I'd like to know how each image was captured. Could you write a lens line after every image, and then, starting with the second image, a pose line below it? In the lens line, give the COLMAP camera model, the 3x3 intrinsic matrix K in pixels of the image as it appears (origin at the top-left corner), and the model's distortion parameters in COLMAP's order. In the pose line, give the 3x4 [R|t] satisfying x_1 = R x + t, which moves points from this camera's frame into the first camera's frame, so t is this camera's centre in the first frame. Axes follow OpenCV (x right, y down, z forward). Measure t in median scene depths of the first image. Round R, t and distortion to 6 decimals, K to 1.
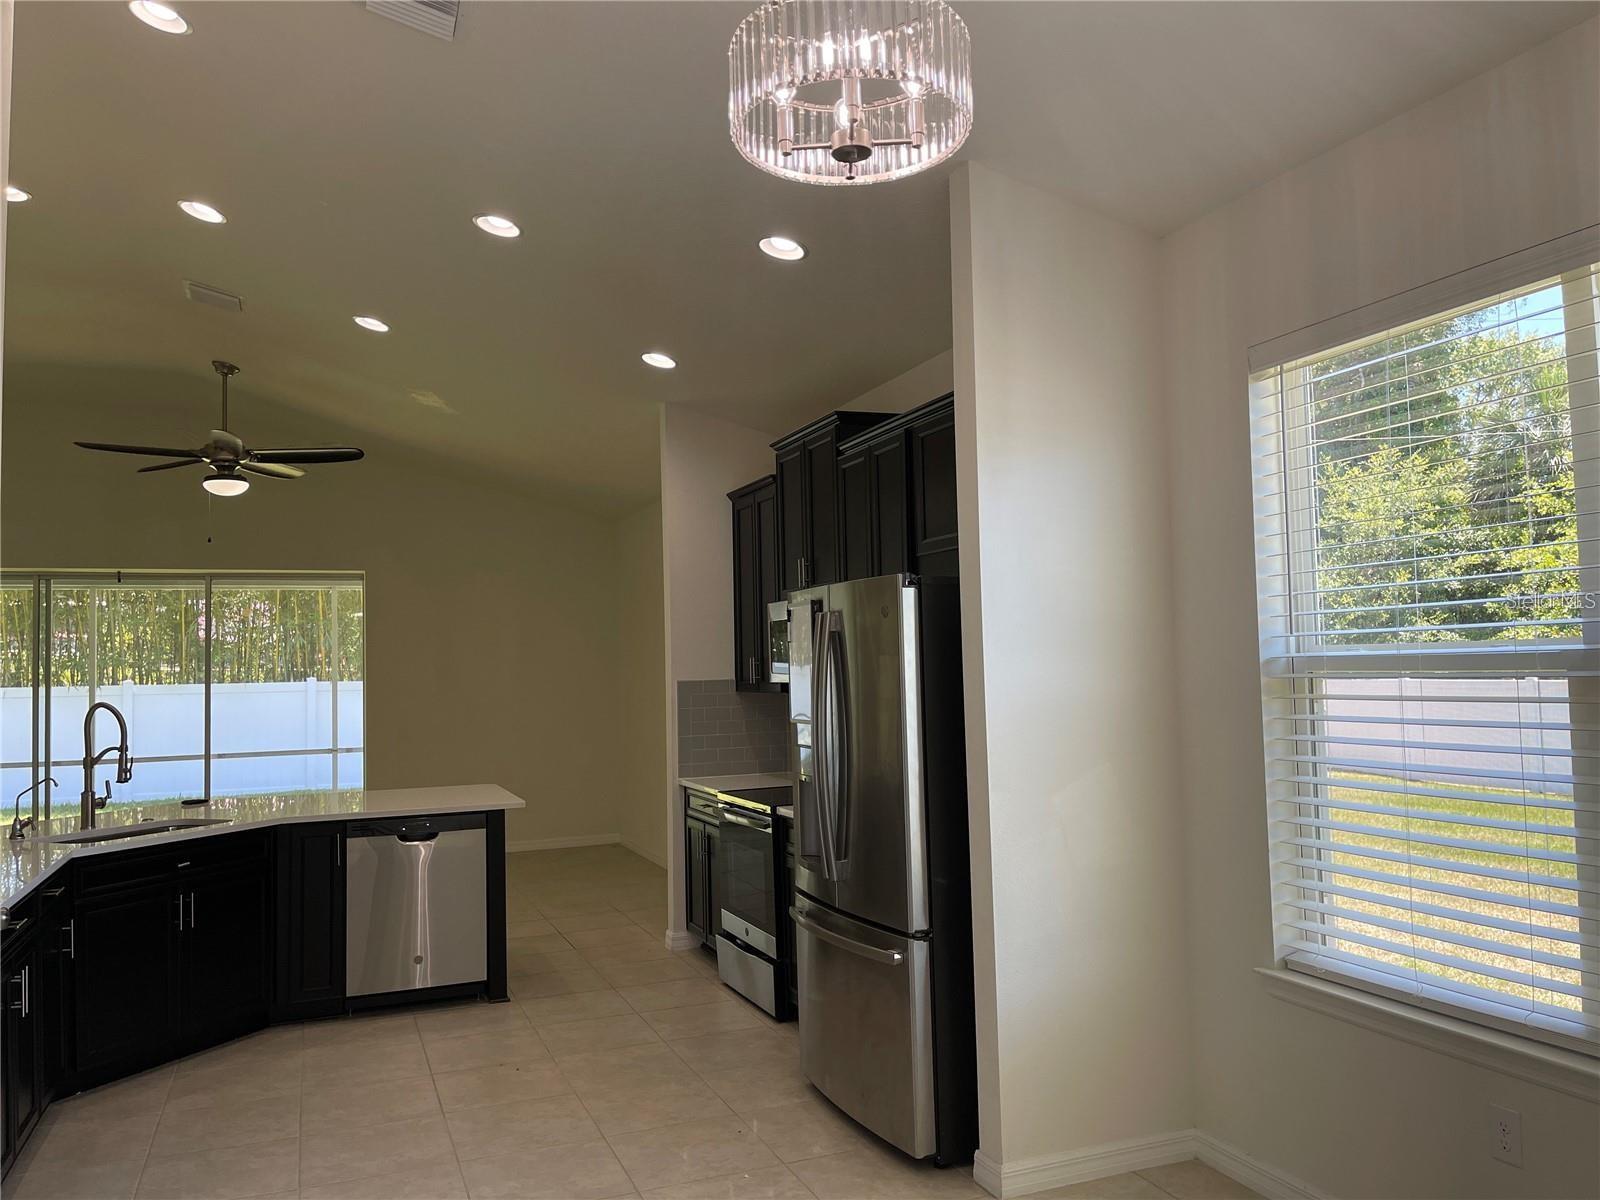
lens RADIAL K [[1230.6, 0, 800.0], [0, 1230.6, 604.2], [0, 0, 1]] dist [0.015679, -0.023498]
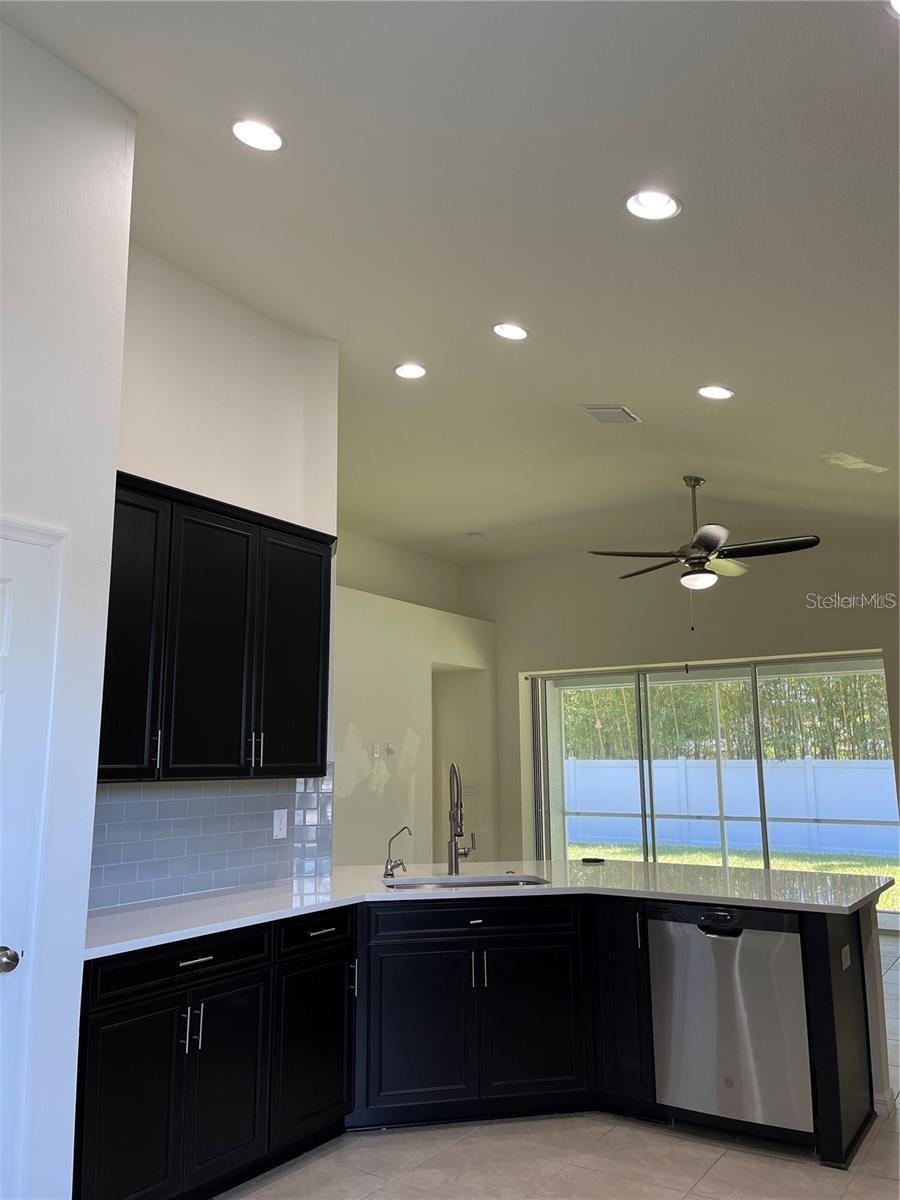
lens RADIAL K [[922.9, 0, 451.2], [0, 922.9, 589.2], [0, 0, 1]] dist [0.015679, -0.023498]
pose [[0.590538, -0.126363, -0.797056, 0.118929], [0.029439, 0.990381, -0.135200, 0.031166], [0.806473, 0.056376, 0.588577, 0.419289]]
